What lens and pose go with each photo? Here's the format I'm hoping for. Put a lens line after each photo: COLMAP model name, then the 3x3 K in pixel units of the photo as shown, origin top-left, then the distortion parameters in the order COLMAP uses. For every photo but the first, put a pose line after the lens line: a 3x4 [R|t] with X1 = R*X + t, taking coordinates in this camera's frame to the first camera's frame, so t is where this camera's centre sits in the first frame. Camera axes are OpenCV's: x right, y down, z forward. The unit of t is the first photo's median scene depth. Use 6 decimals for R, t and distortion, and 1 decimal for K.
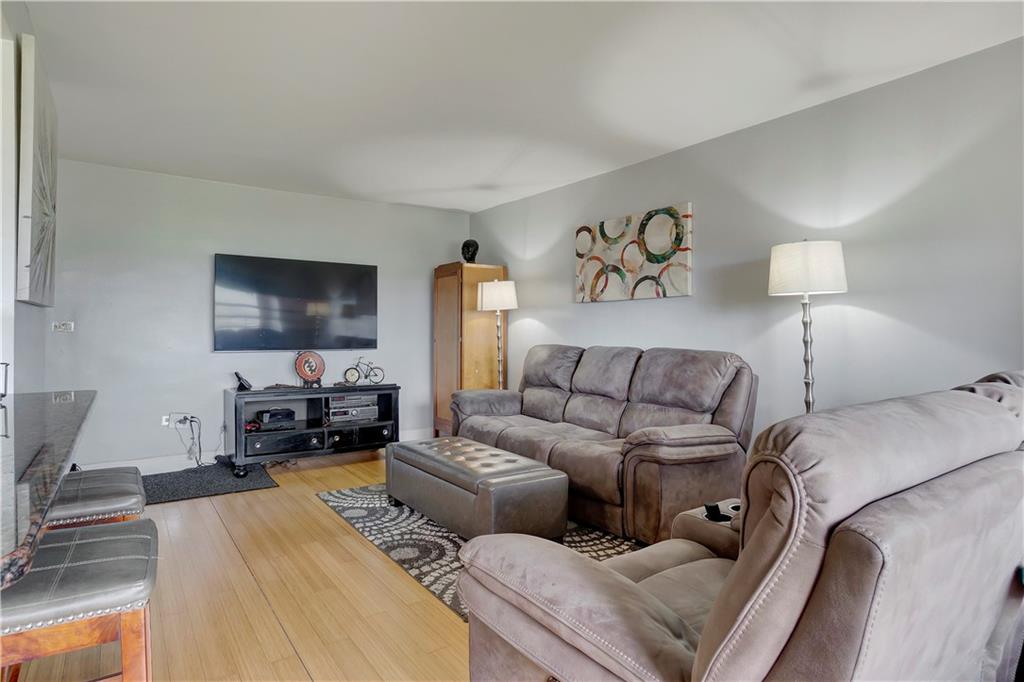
lens RADIAL K [[551.2, 0, 513.0], [0, 551.2, 339.0], [0, 0, 1]] dist [-0.000464, -0.000588]
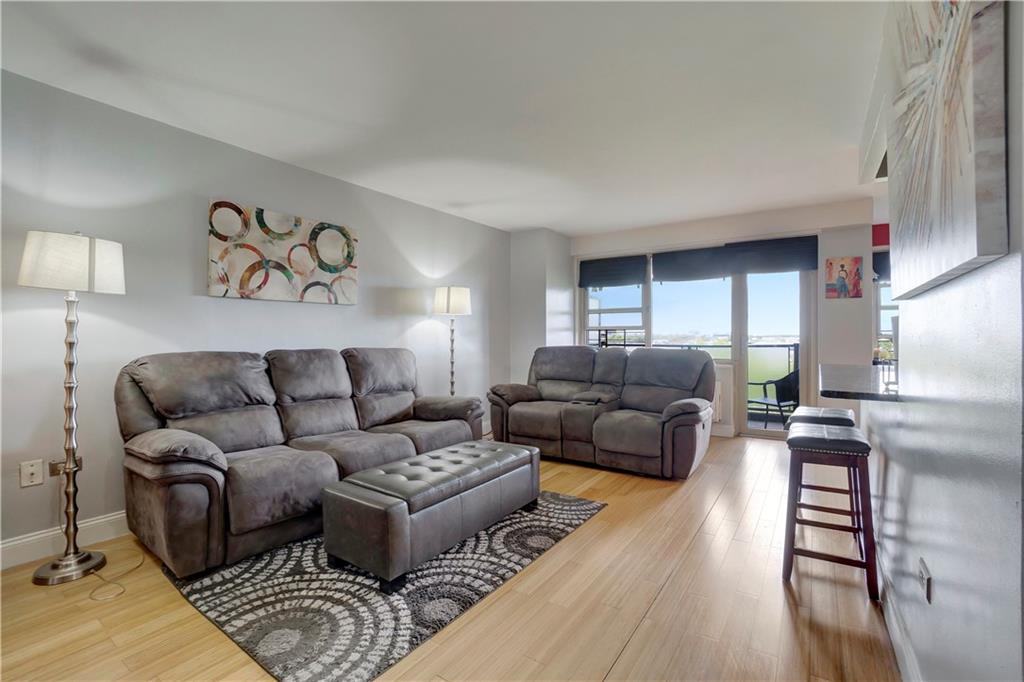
lens RADIAL K [[455.3, 0, 514.6], [0, 455.3, 334.9], [0, 0, 1]] dist [-0.001886, 0.000425]
pose [[-0.328114, -0.005303, 0.944623, -0.724420], [0.006348, 0.999949, 0.007819, -0.016568], [-0.944617, 0.008562, -0.328063, 0.948653]]
